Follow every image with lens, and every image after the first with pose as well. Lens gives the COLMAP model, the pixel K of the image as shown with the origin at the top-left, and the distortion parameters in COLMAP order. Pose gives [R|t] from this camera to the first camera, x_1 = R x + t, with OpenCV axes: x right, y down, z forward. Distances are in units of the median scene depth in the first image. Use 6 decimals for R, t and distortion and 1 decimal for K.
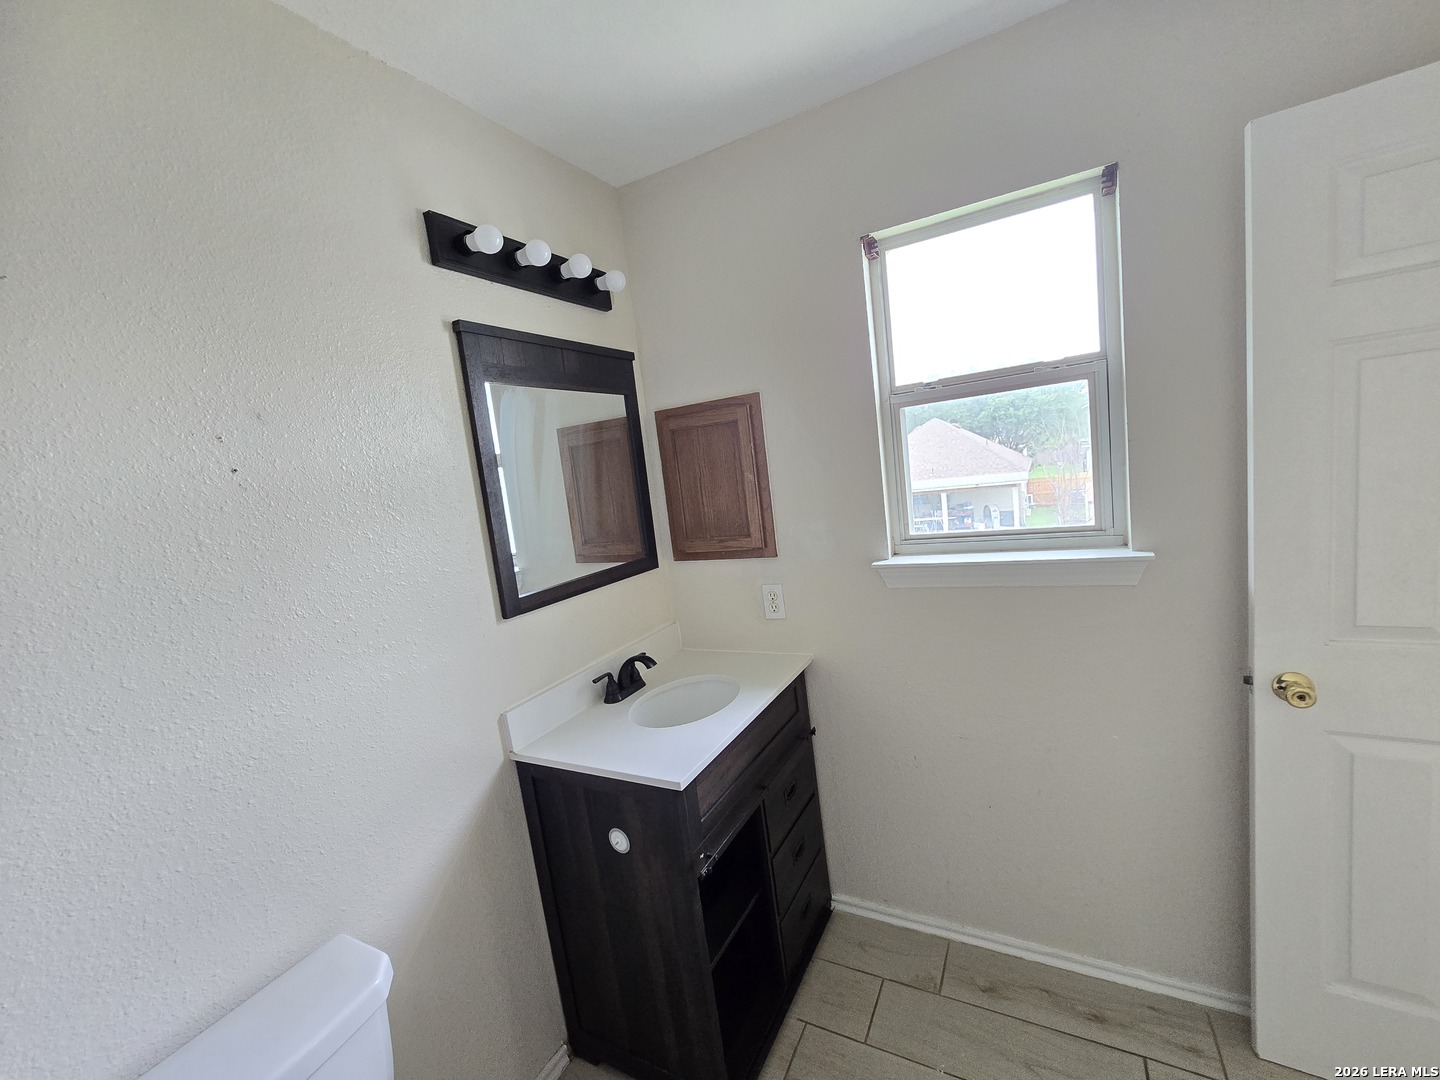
lens RADIAL K [[592.9, 0, 720.0], [0, 592.9, 540.0], [0, 0, 1]] dist [-0.011760, -0.000008]
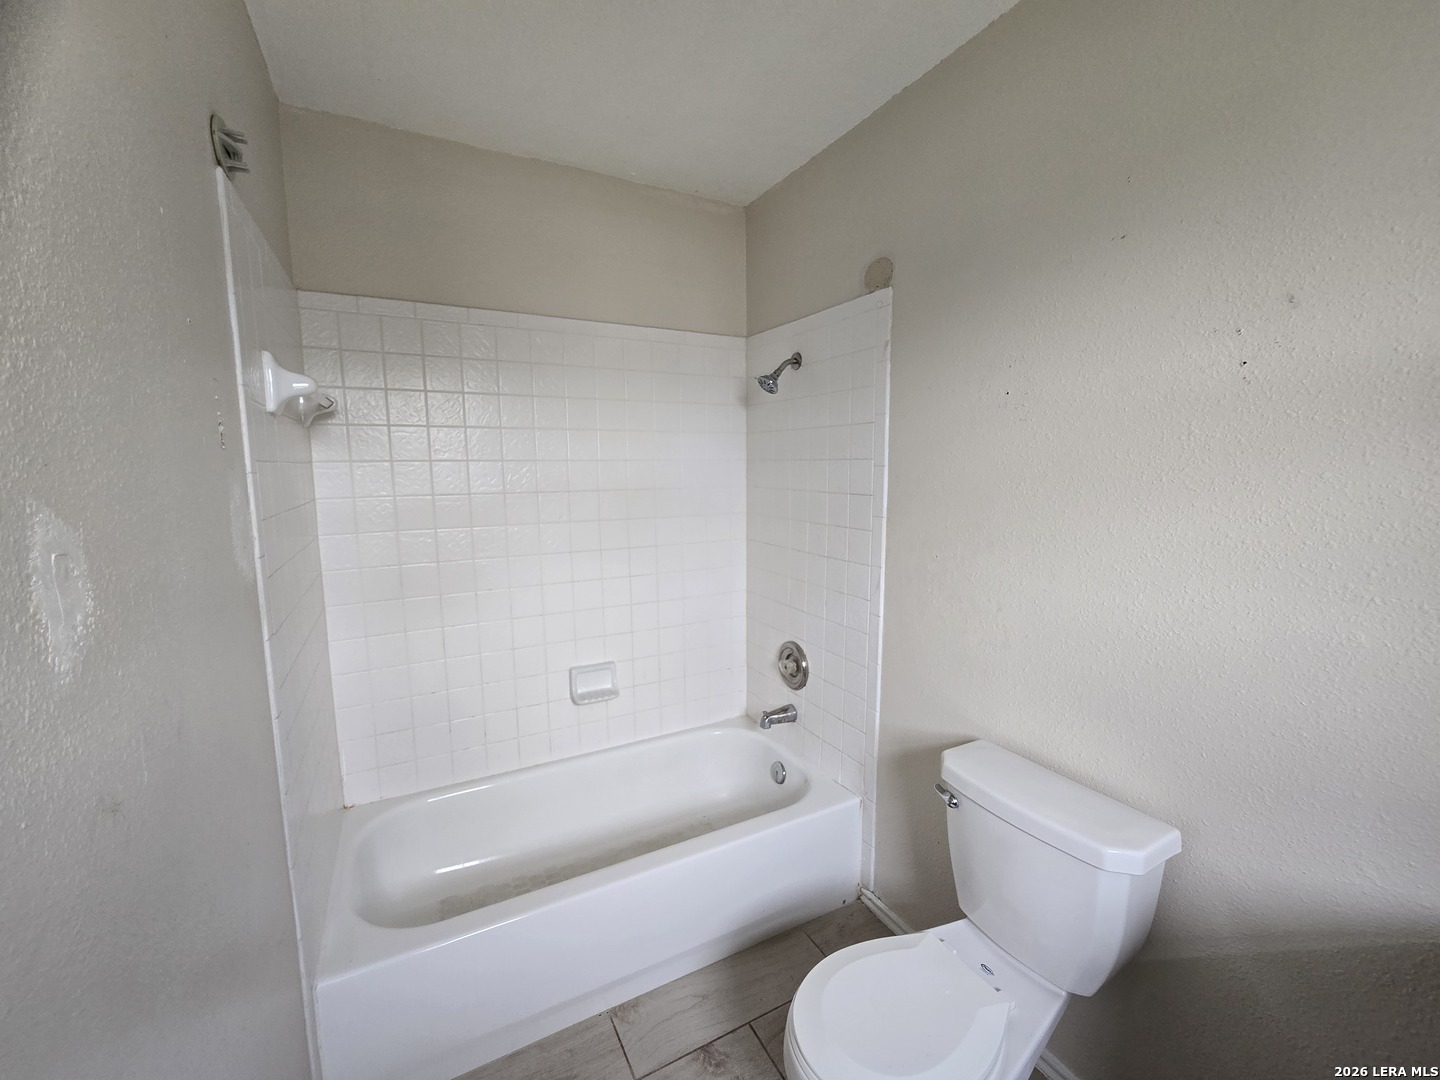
lens RADIAL K [[592.9, 0, 720.0], [0, 592.9, 540.0], [0, 0, 1]] dist [-0.011760, -0.000008]
pose [[-0.545751, 0.225136, -0.807137, 0.531805], [-0.028688, 0.957646, 0.286515, -0.089177], [0.837456, 0.179521, -0.516177, 0.814375]]
